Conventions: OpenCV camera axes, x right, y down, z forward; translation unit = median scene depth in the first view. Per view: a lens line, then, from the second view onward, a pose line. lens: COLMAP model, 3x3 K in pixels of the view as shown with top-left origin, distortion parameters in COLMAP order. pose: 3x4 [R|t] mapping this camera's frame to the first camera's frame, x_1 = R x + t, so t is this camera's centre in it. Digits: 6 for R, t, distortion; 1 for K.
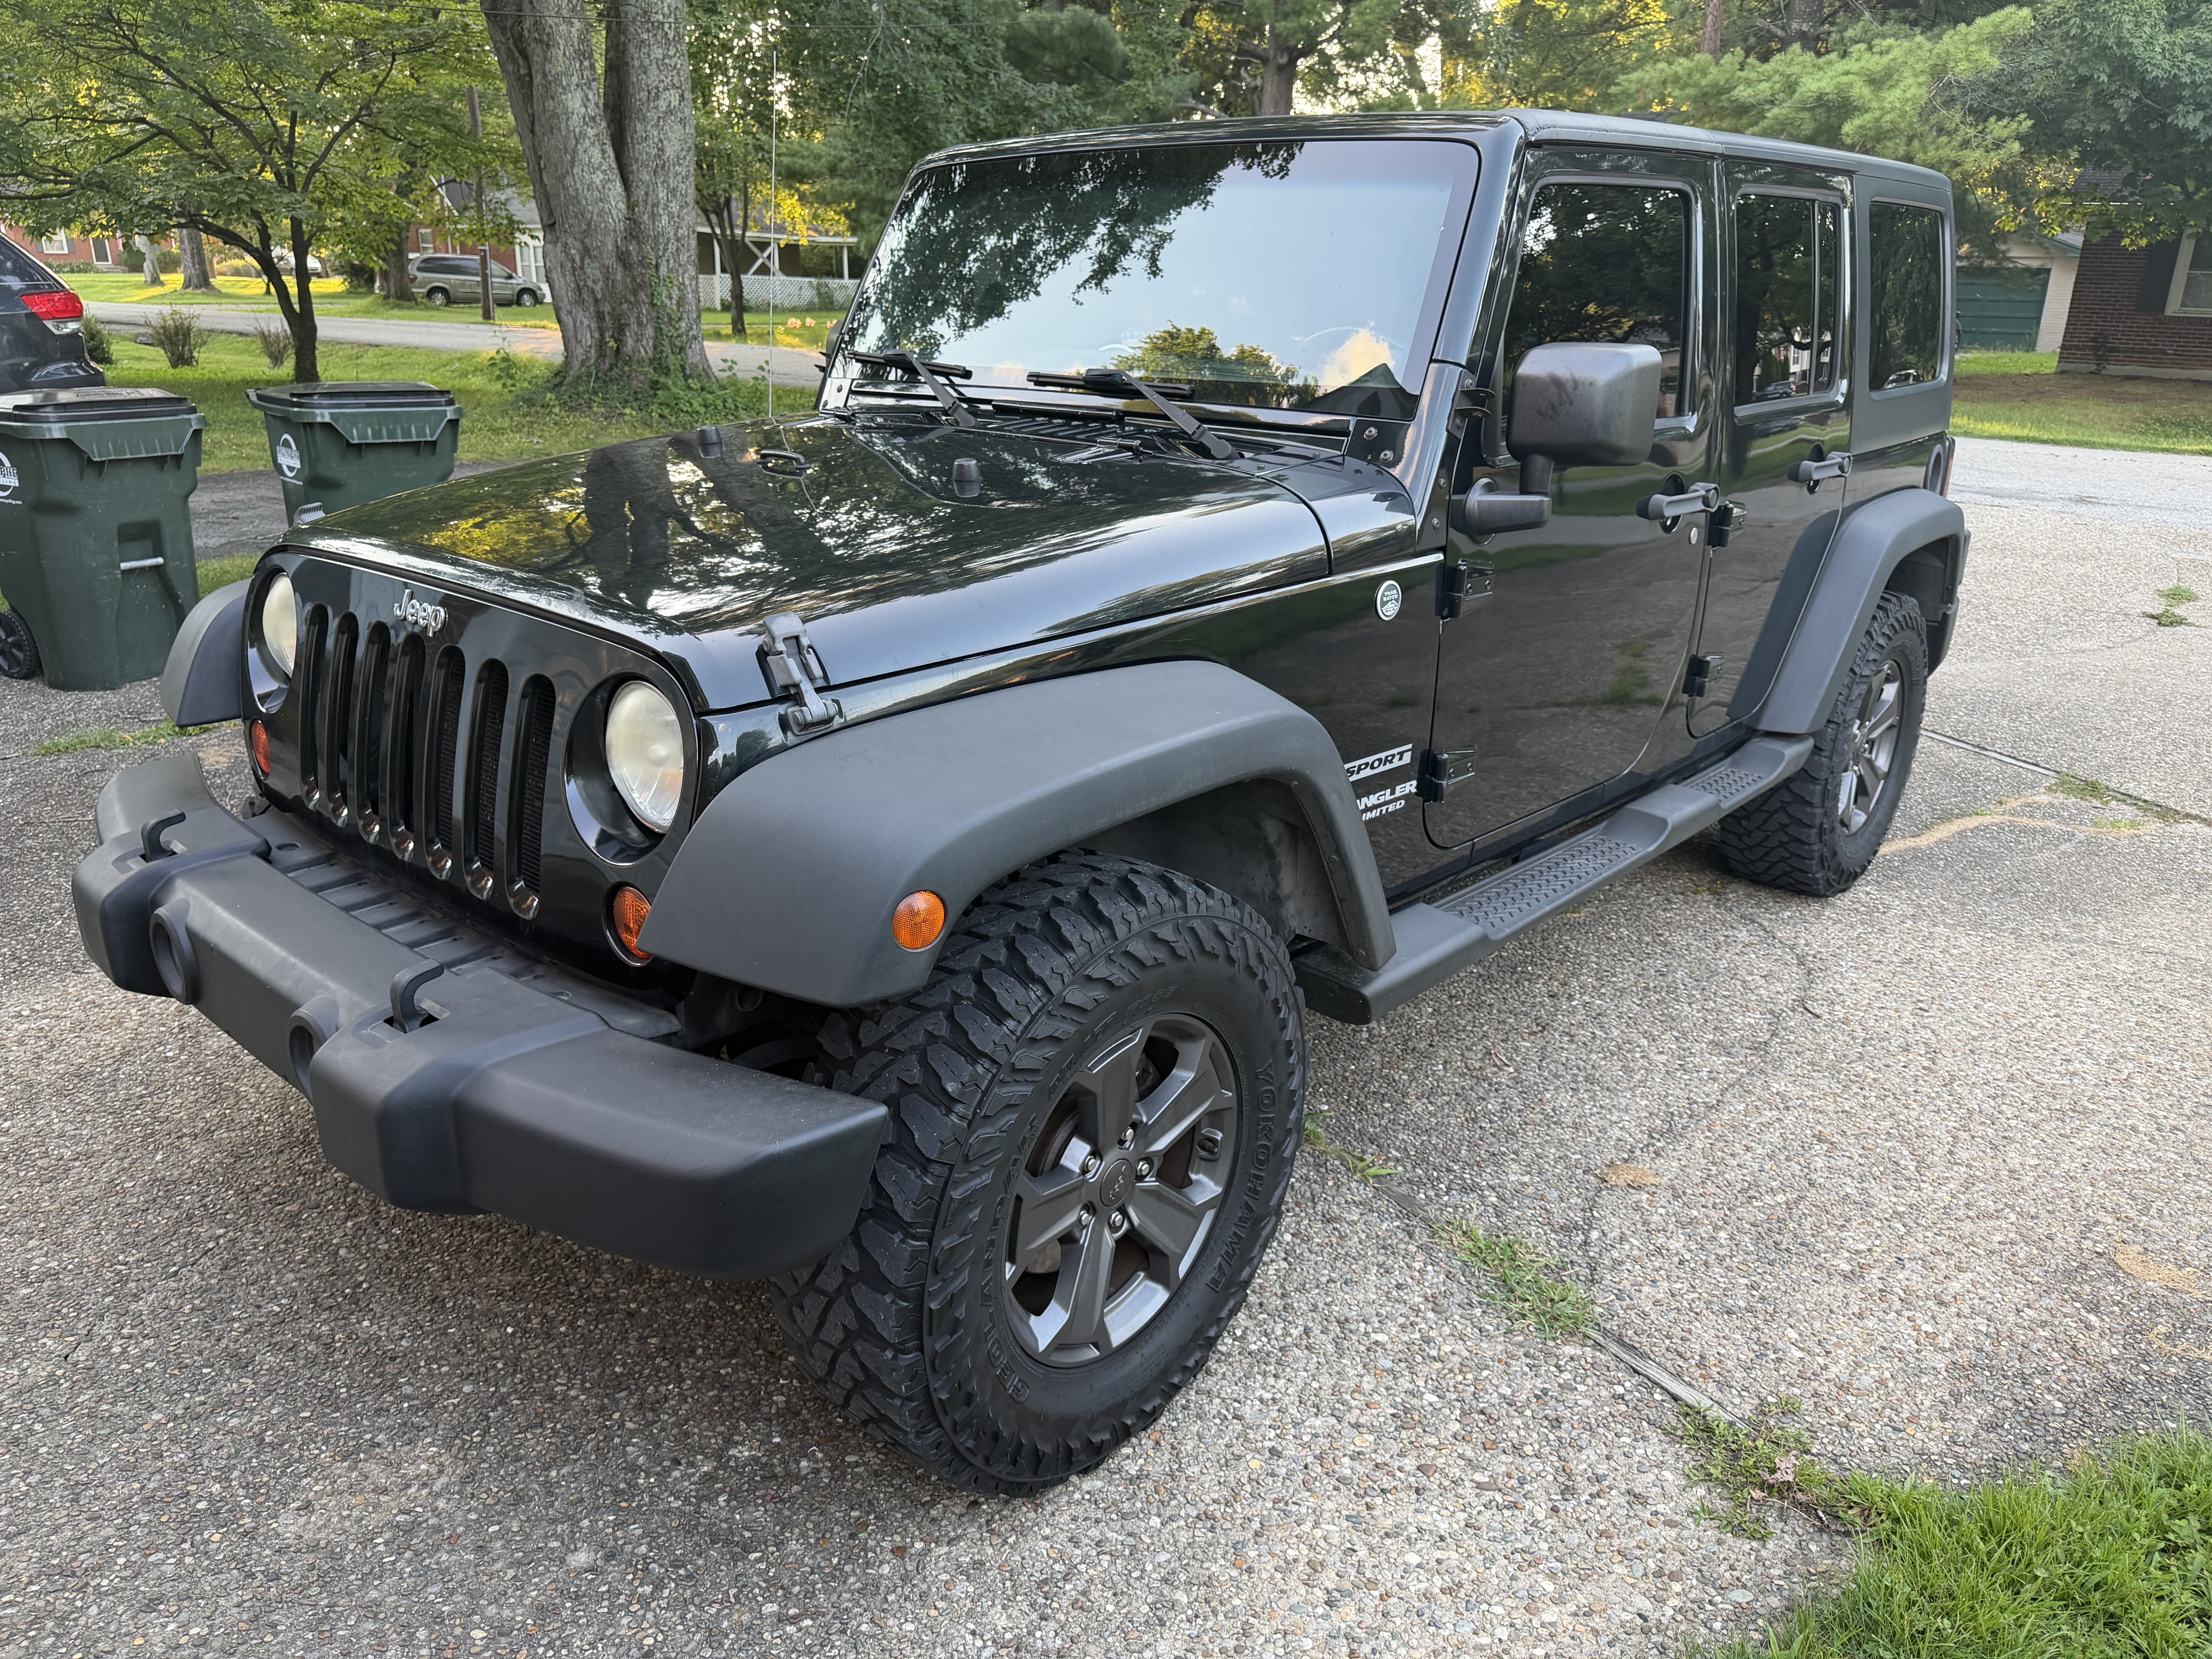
lens RADIAL K [[1562.5, 0, 1106.0], [0, 1562.5, 829.5], [0, 0, 1]] dist [0.004806, -0.007323]
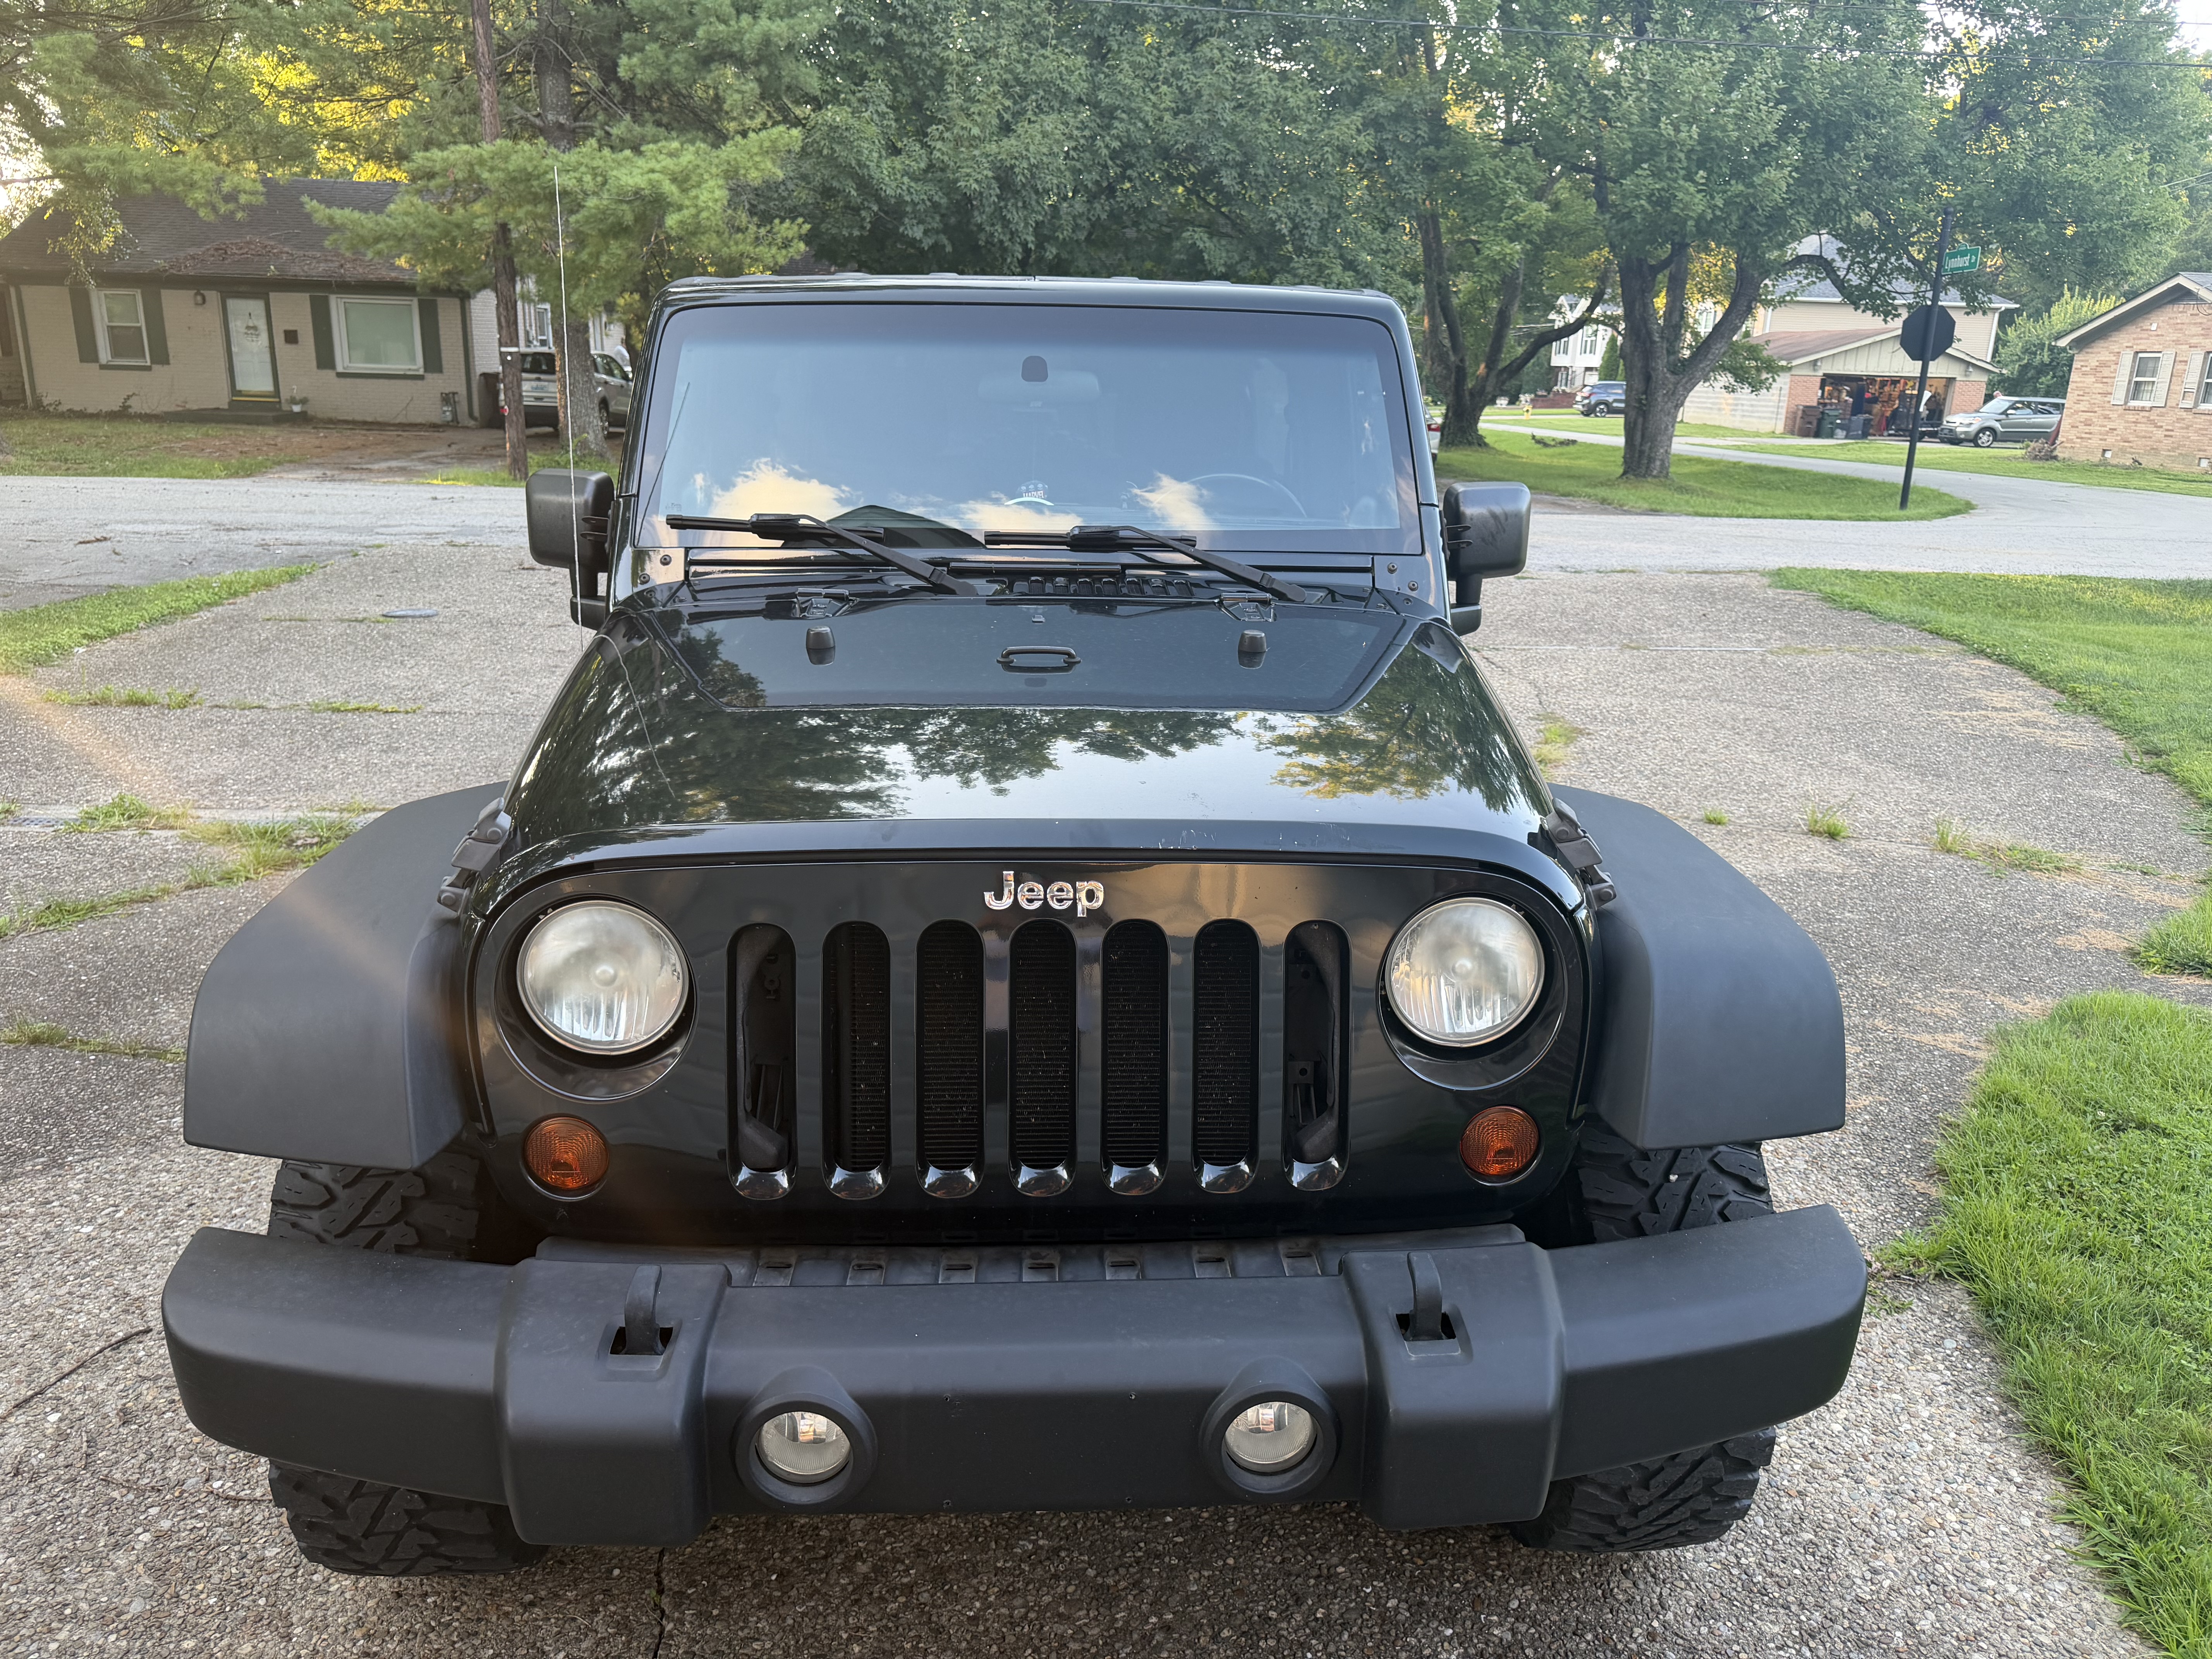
lens RADIAL K [[1588.2, 0, 1106.0], [0, 1588.2, 829.5], [0, 0, 1]] dist [-0.007474, -0.007100]
pose [[0.713828, -0.197096, 0.672014, -0.781538], [0.224882, 0.973272, 0.046578, -0.164322], [-0.663233, 0.117875, 0.739072, 0.291425]]
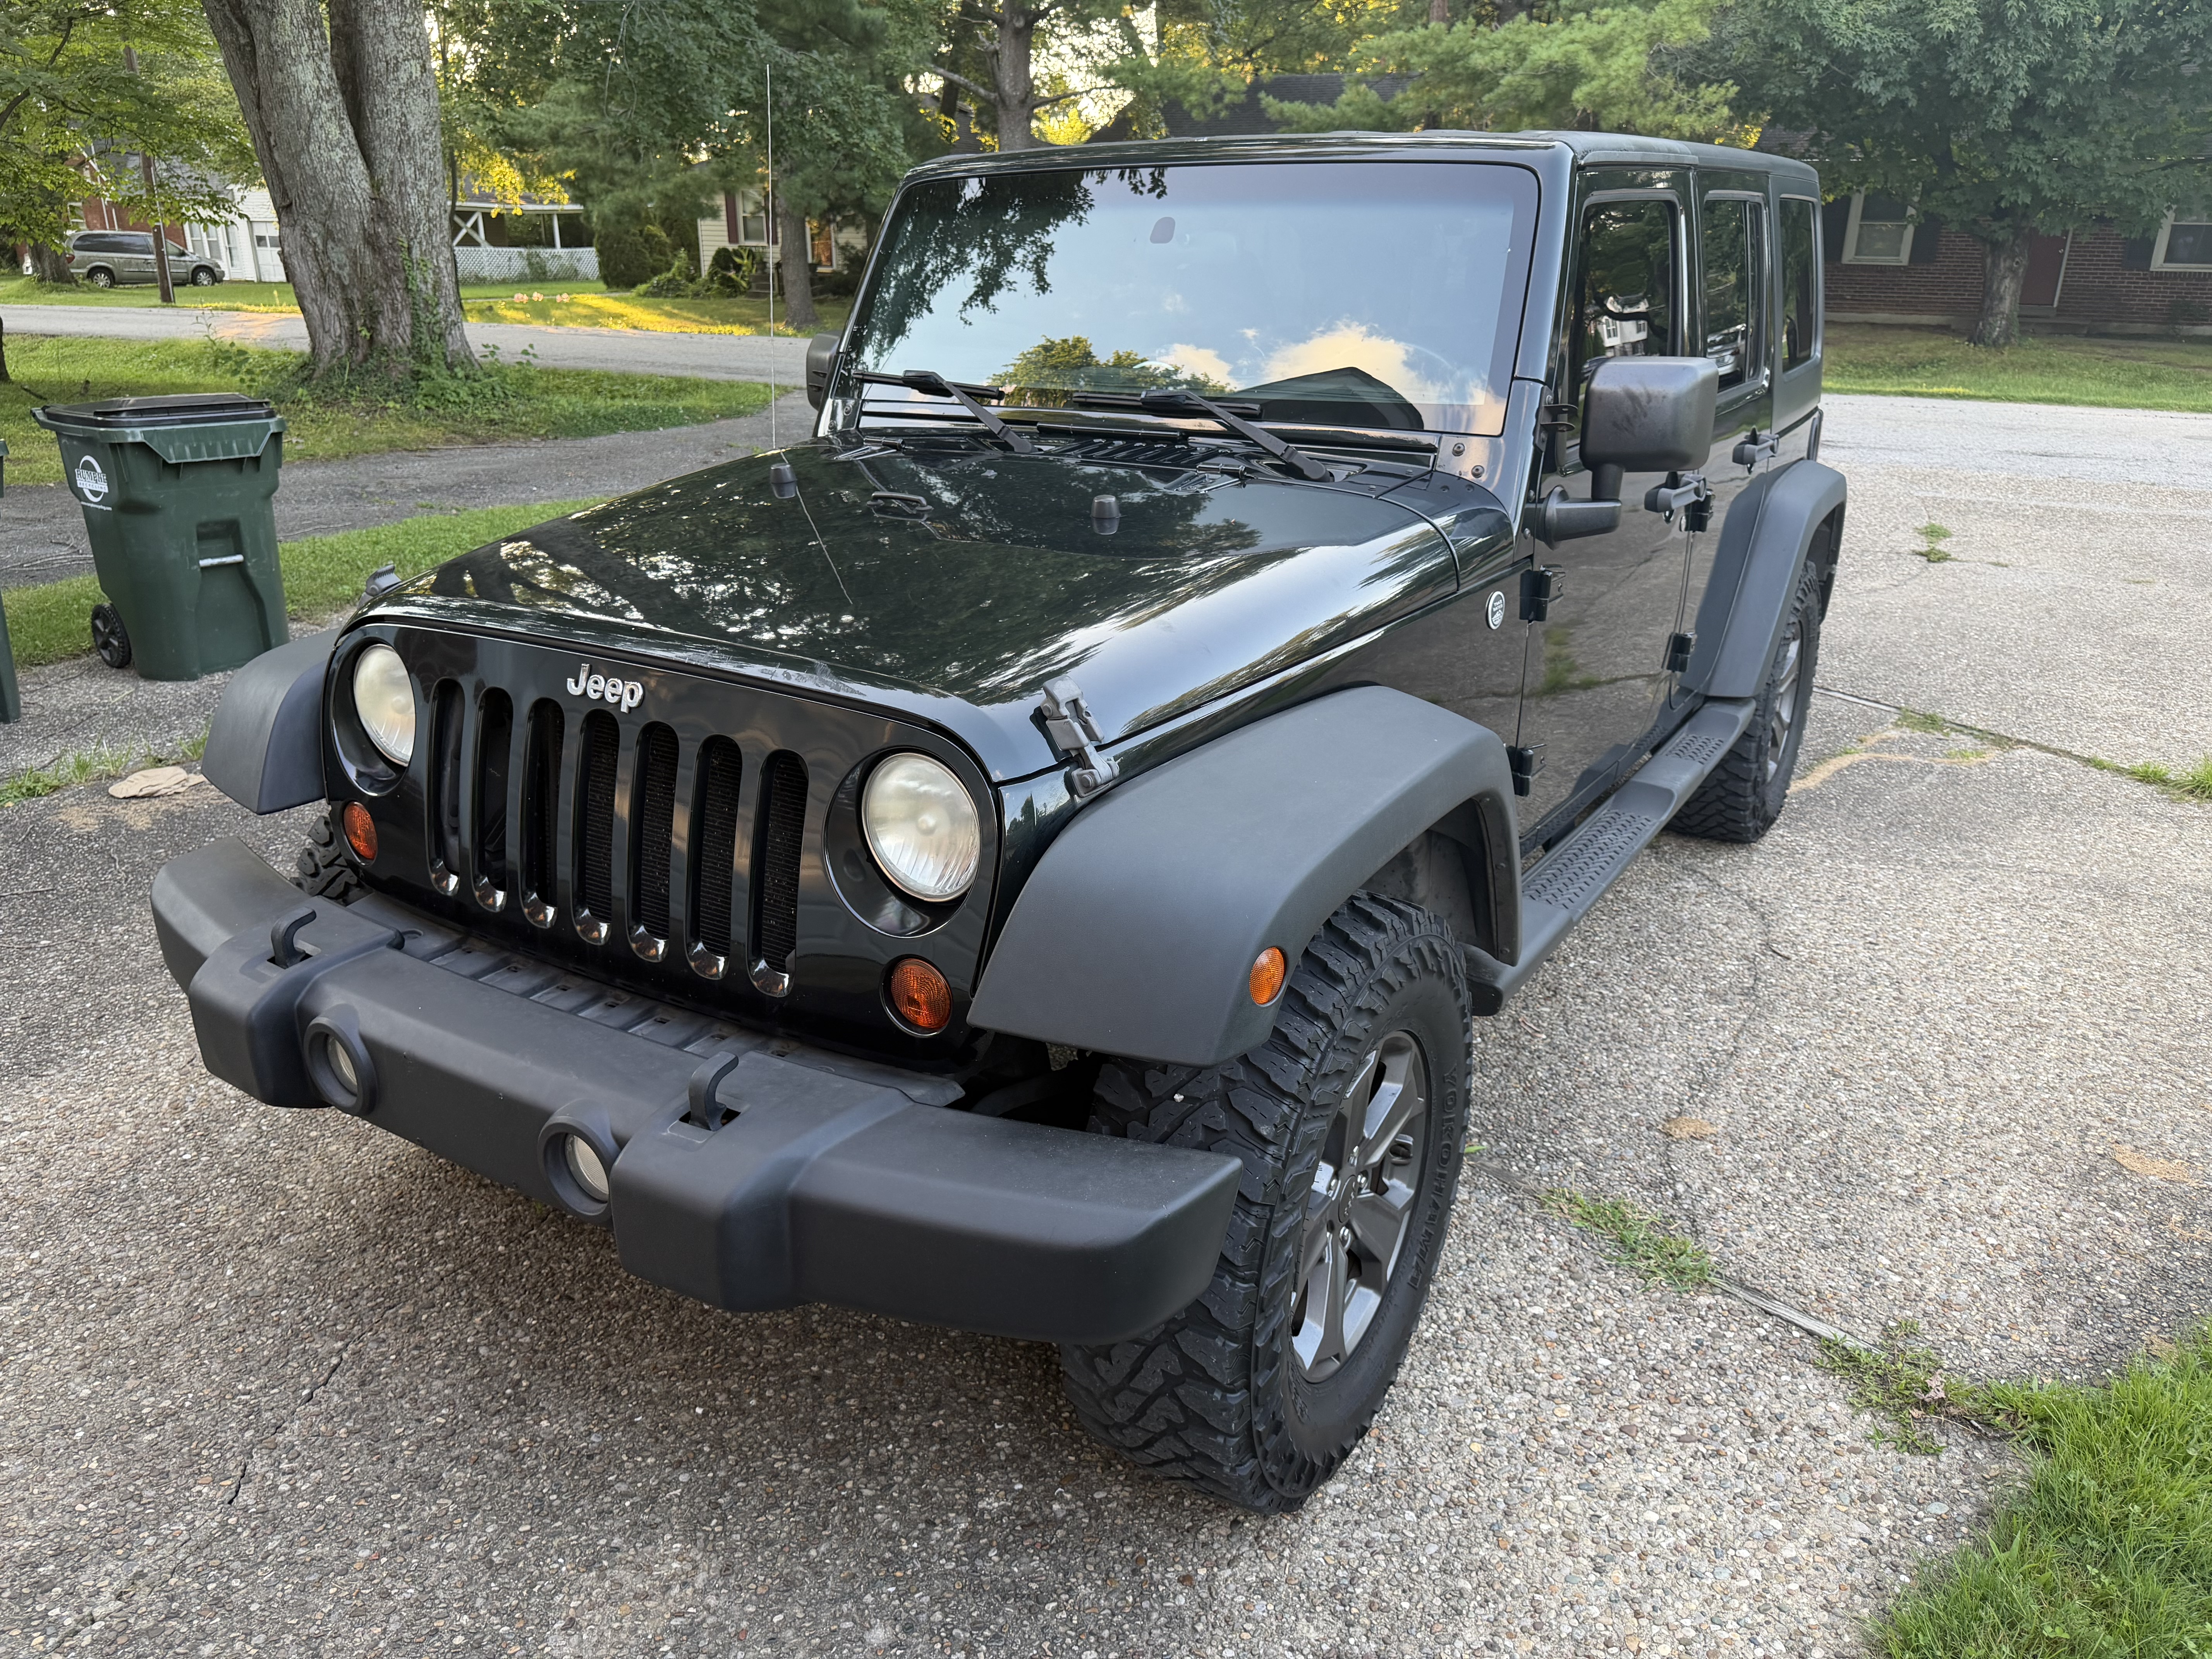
lens RADIAL K [[1564.5, 0, 1100.7], [0, 1564.5, 822.4], [0, 0, 1]] dist [0.003070, -0.005086]
pose [[0.985705, -0.073715, 0.151498, -0.239507], [0.070900, 0.997197, 0.023906, -0.047634], [-0.152836, -0.012823, 0.988168, 0.003205]]
